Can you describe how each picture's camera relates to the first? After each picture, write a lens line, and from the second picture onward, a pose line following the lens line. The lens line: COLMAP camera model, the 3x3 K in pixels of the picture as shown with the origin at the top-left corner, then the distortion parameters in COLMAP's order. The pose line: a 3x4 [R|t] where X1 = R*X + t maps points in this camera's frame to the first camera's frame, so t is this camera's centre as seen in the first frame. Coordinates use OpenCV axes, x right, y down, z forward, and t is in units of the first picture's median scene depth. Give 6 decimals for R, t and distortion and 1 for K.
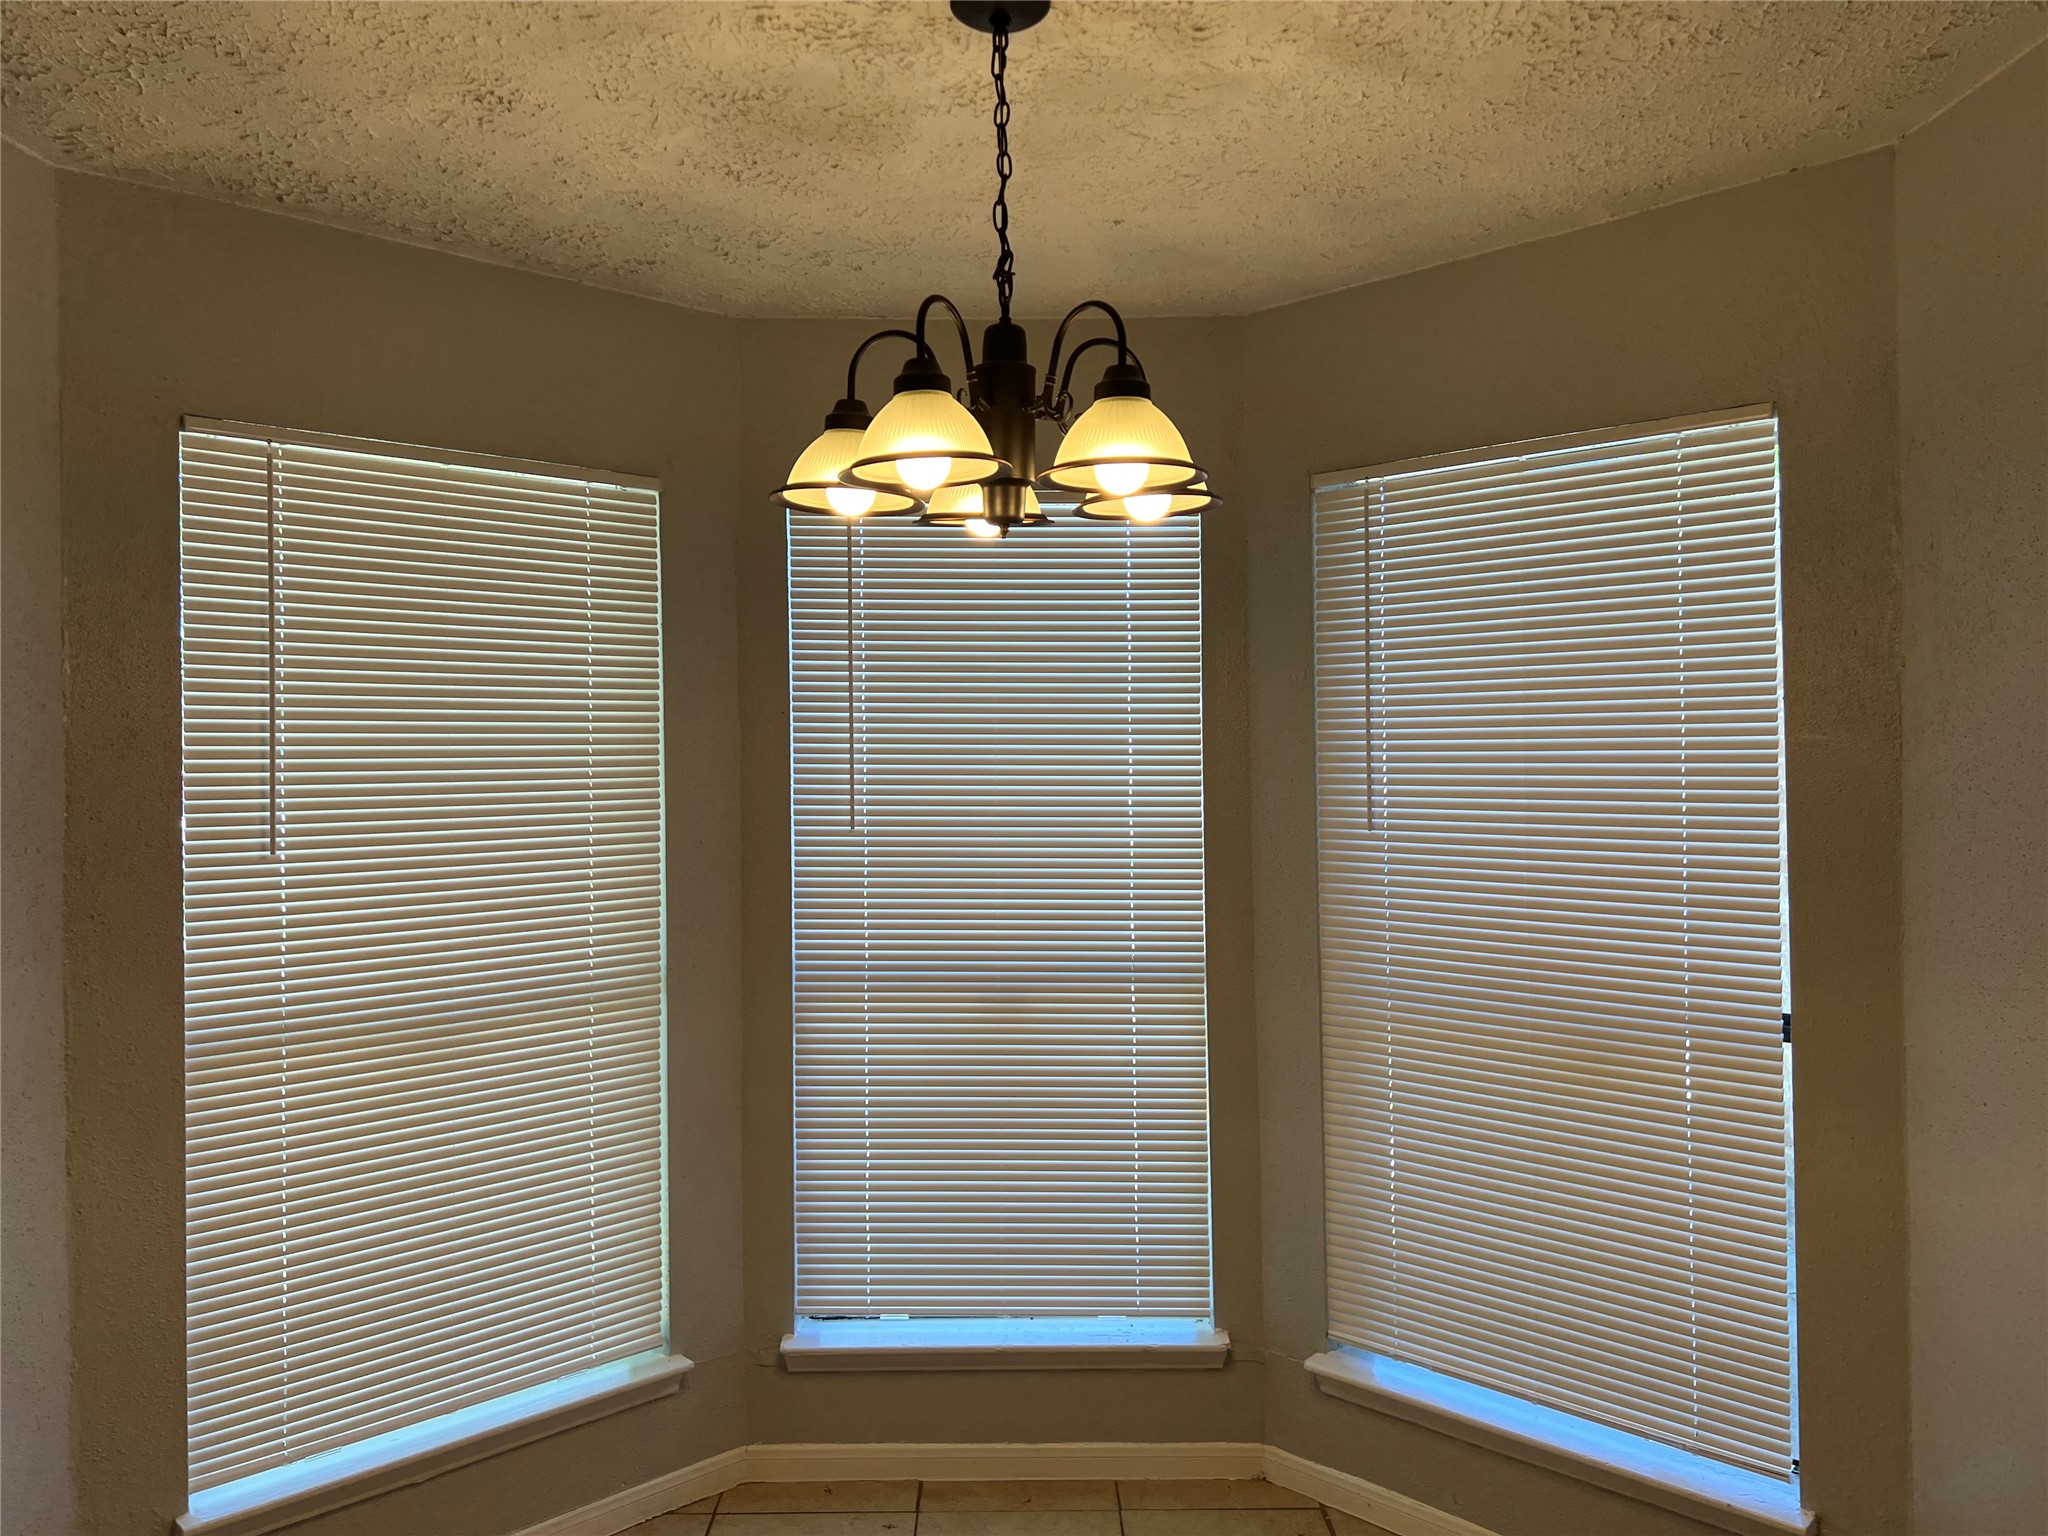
lens RADIAL K [[1552.7, 0, 1047.4], [0, 1552.7, 762.0], [0, 0, 1]] dist [0.053665, -0.046735]
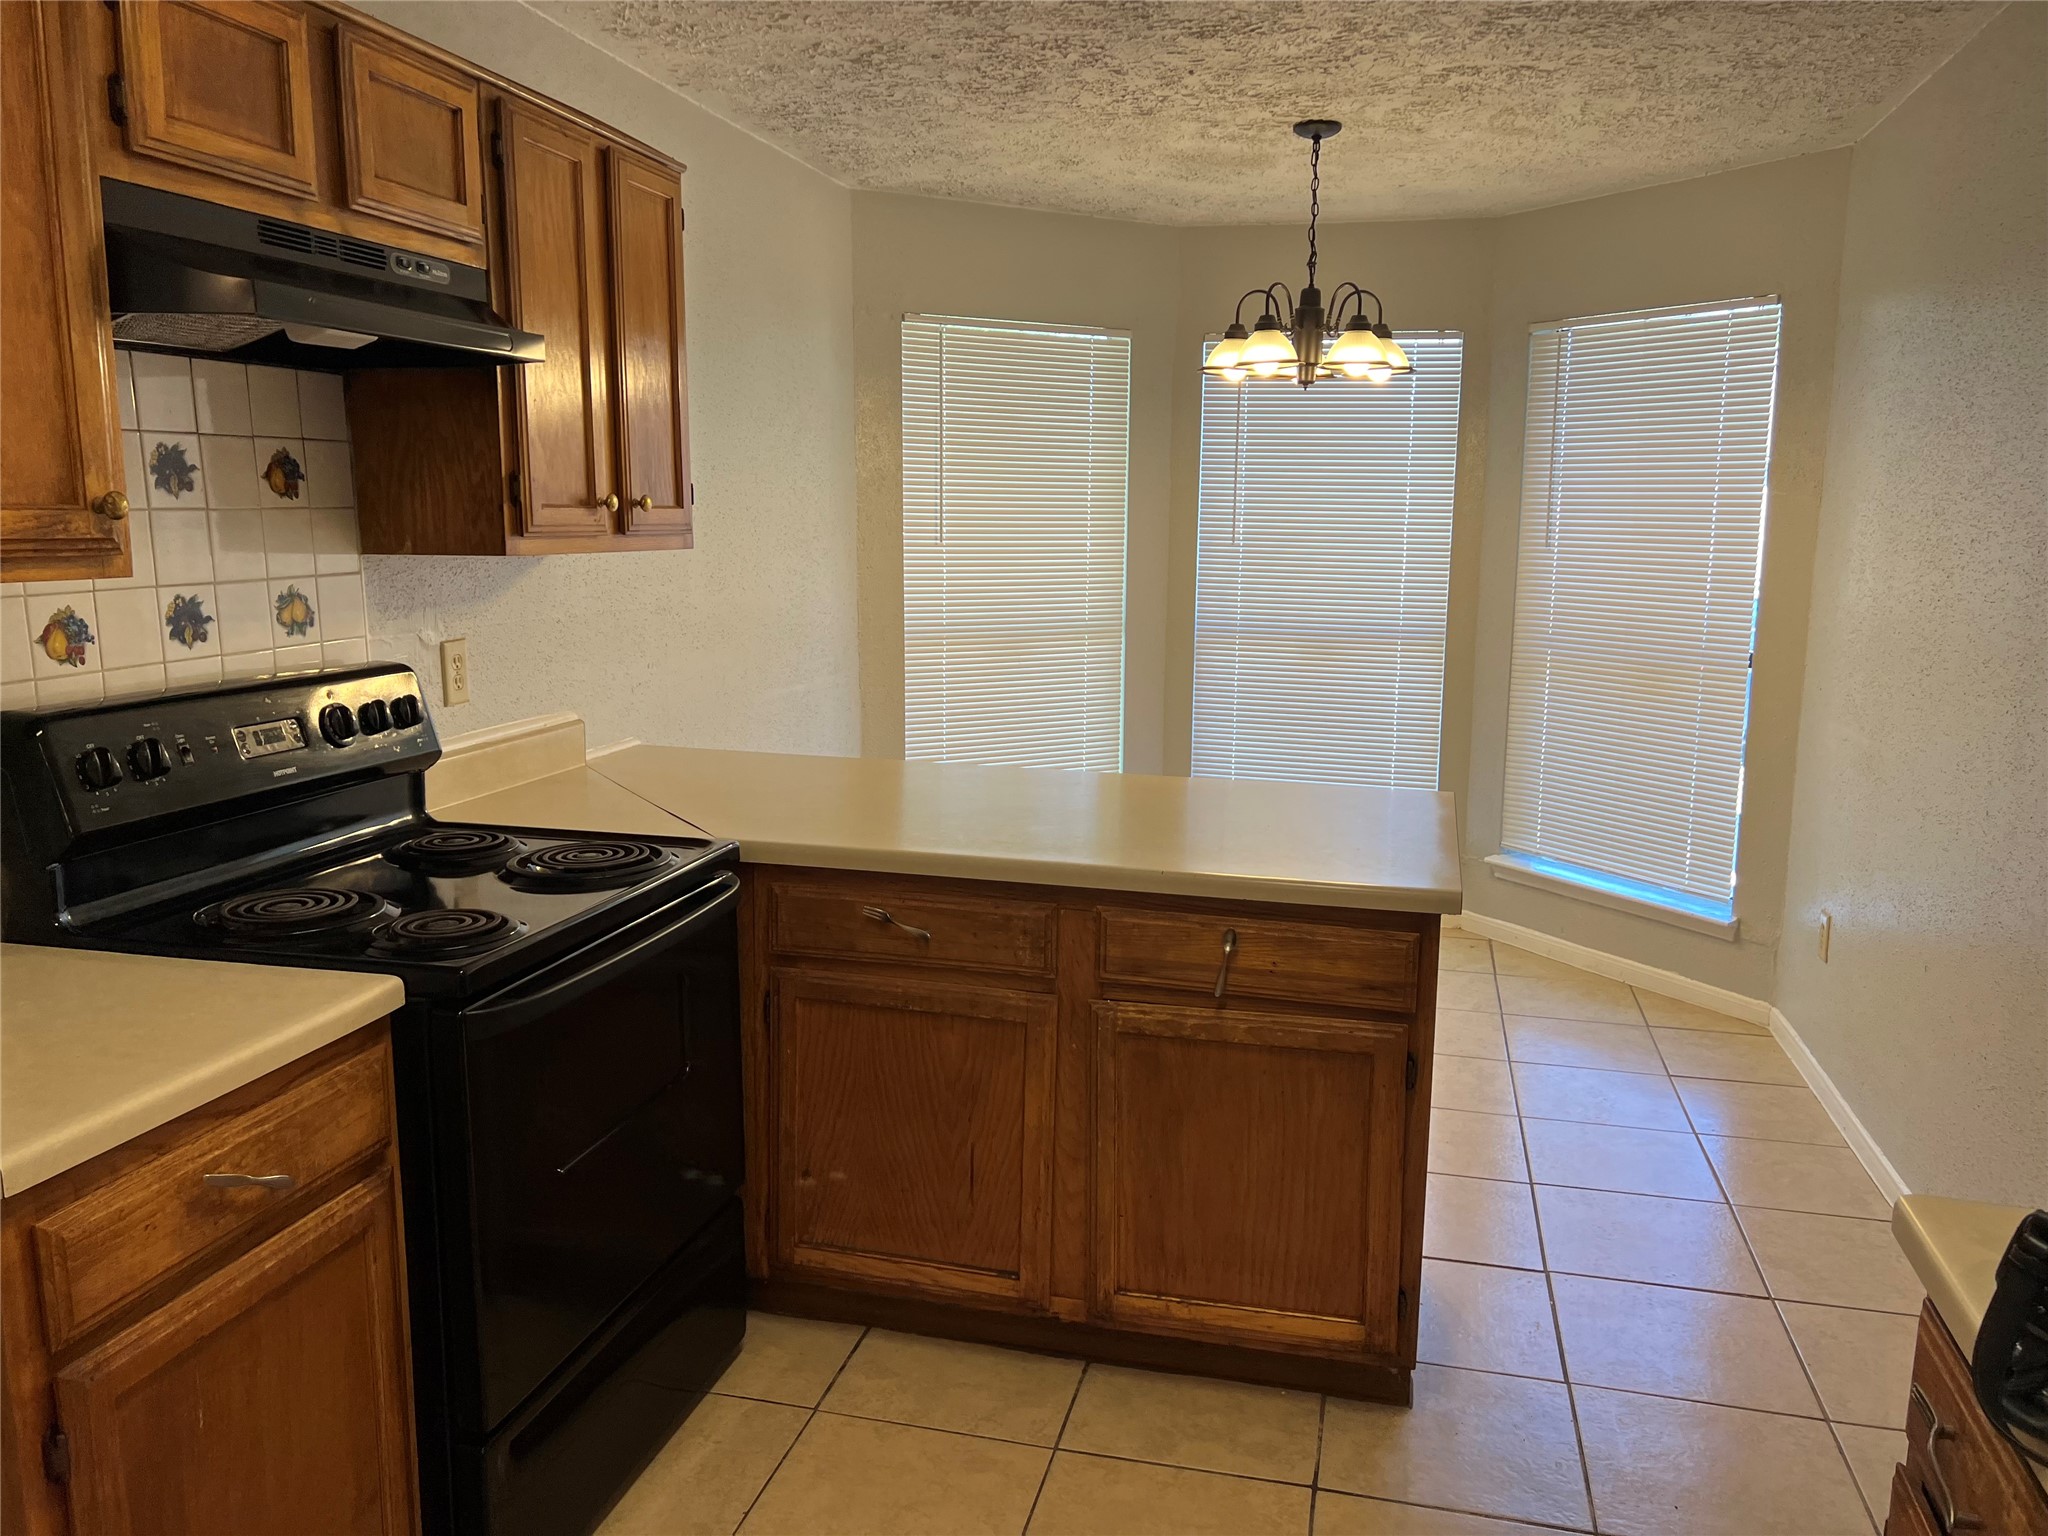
lens RADIAL K [[1552.7, 0, 1047.4], [0, 1552.7, 762.0], [0, 0, 1]] dist [0.053665, -0.046735]
pose [[0.967539, 0.061260, -0.245185, 0.144697], [-0.021938, 0.986873, 0.160000, 0.018238], [0.251768, -0.149428, 0.956182, -0.946807]]
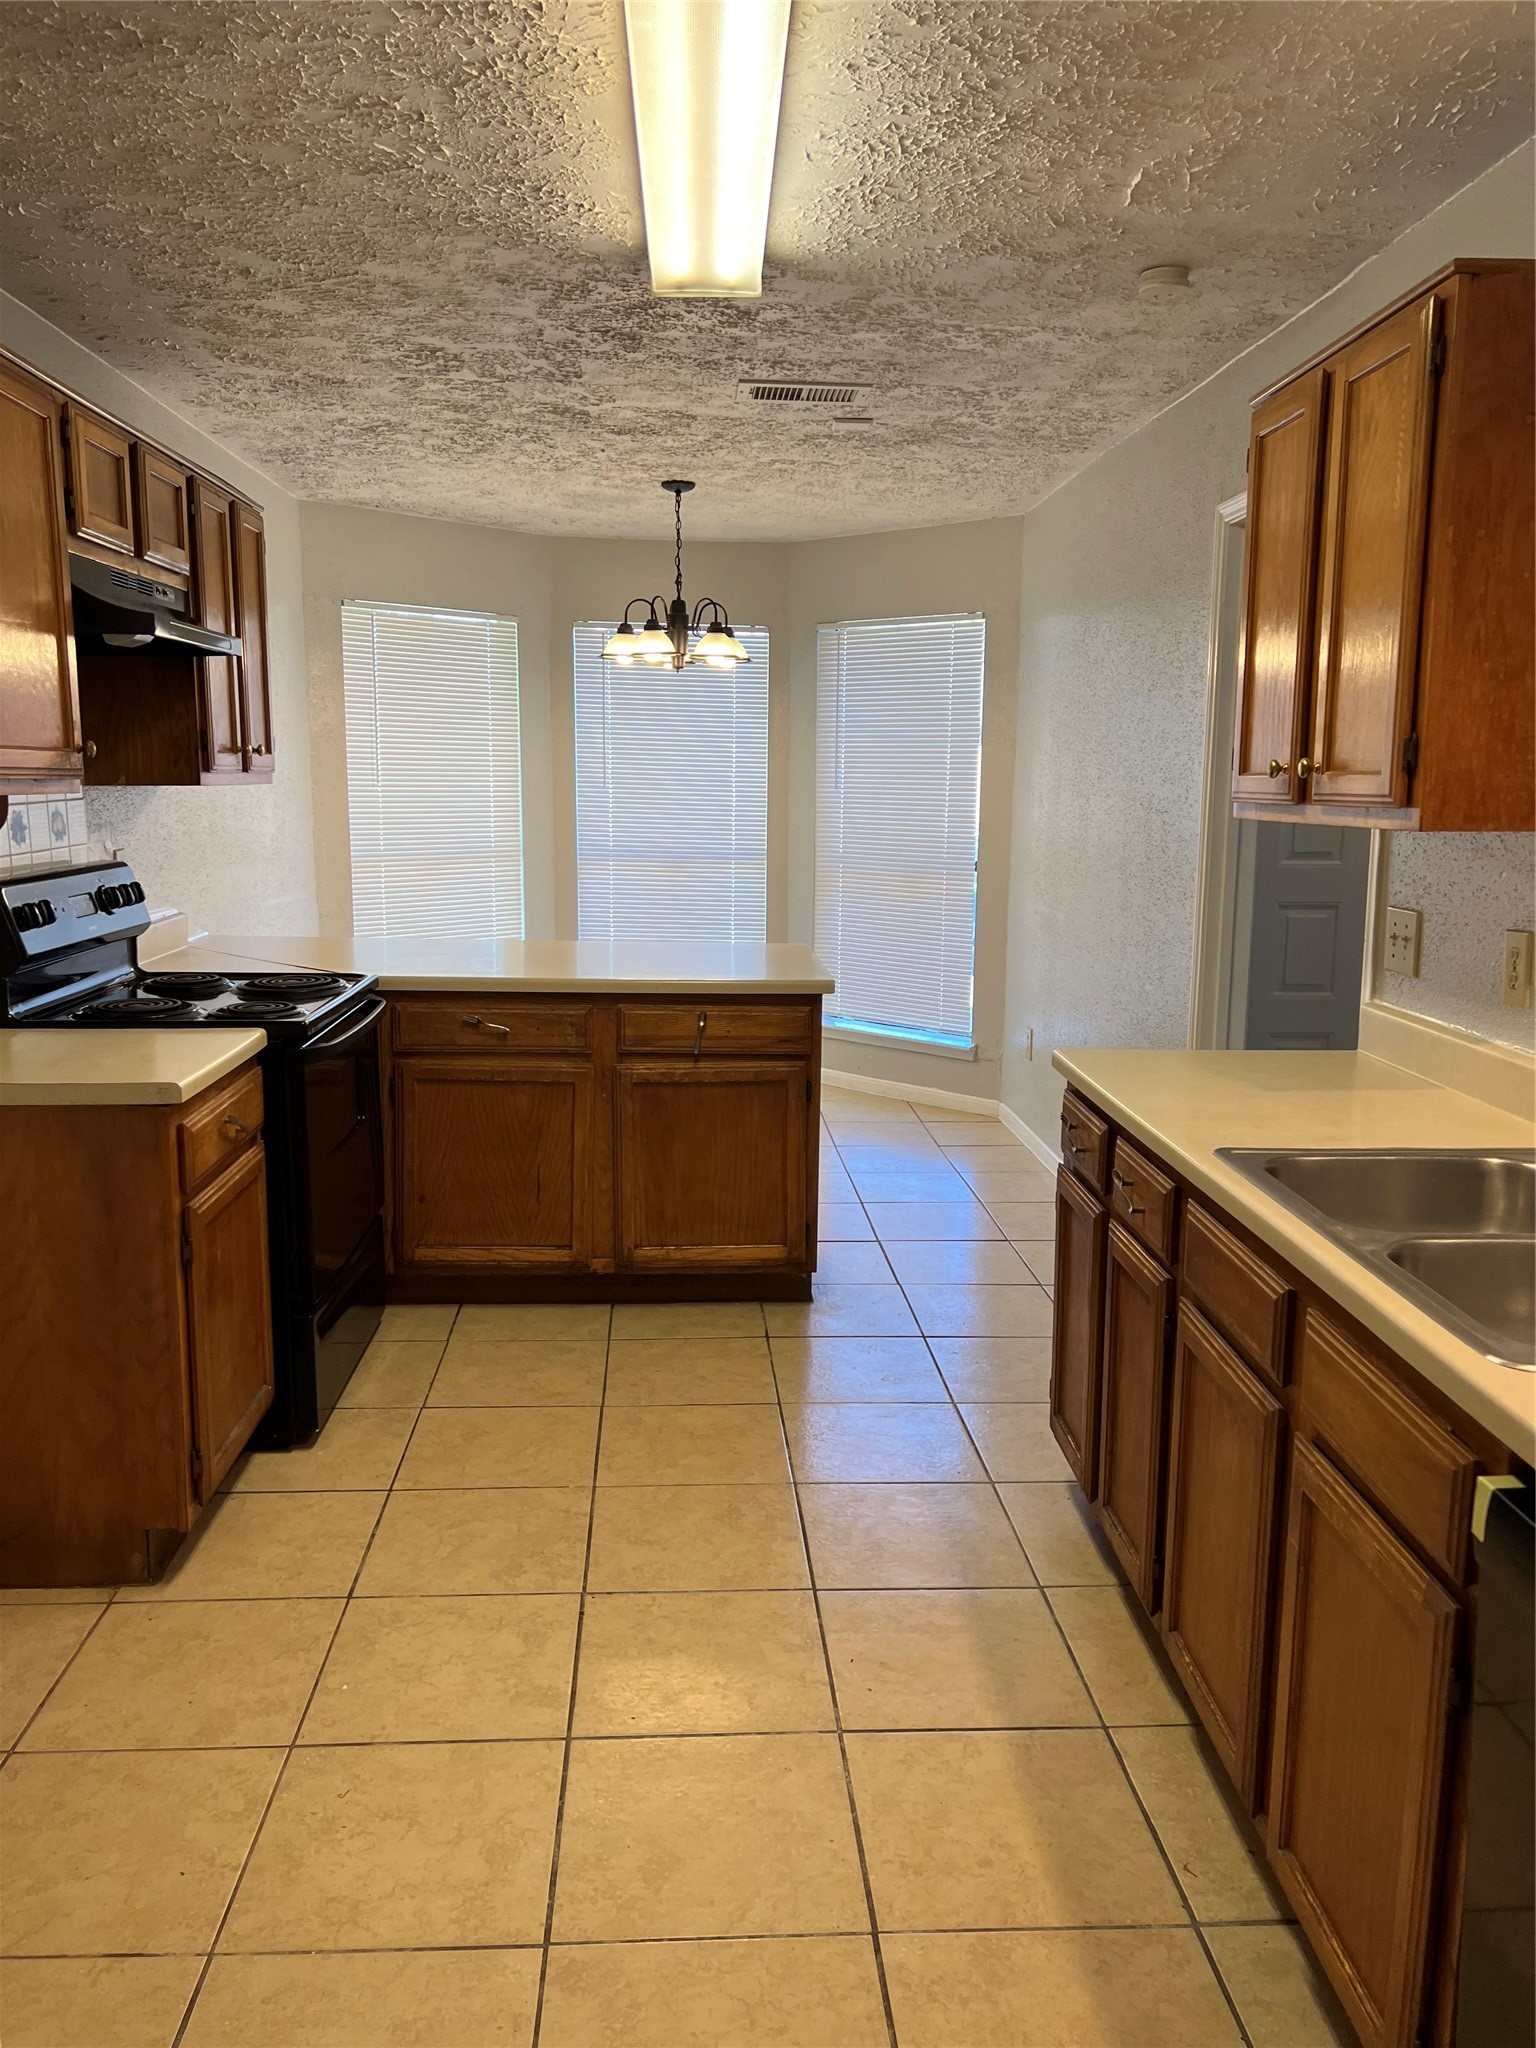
lens RADIAL K [[1515.5, 0, 768.0], [0, 1515.5, 1024.0], [0, 0, 1]] dist [0.082554, -0.003098]
pose [[0.999073, 0.014079, 0.040691, 0.027630], [-0.020534, 0.986433, 0.162875, 0.030666], [-0.037846, -0.163560, 0.985807, -1.554687]]
